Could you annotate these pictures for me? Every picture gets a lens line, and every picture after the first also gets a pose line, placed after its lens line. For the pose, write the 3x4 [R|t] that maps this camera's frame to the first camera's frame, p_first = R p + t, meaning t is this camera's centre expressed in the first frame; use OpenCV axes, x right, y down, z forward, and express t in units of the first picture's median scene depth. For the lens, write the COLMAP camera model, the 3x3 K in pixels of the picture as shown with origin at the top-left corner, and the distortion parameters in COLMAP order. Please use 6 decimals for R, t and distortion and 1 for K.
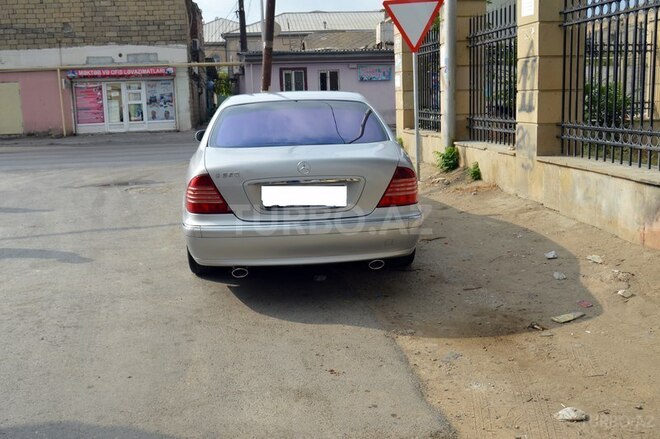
lens RADIAL K [[660.0, 0, 330.7], [0, 660.0, 219.5], [0, 0, 1]] dist [-0.048595, 0.000000]
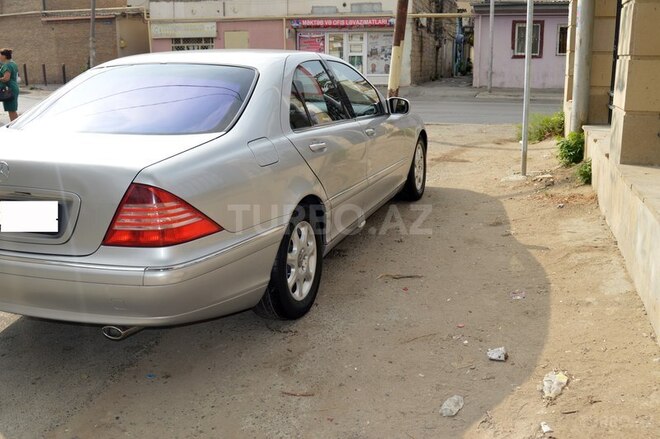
lens RADIAL K [[660.0, 0, 329.7], [0, 660.0, 217.5], [0, 0, 1]] dist [-0.048595, 0.000000]
pose [[0.912127, 0.123296, -0.390925, 0.079411], [-0.097476, 0.991575, 0.085304, -0.018479], [0.398150, -0.039702, 0.916461, 0.083457]]
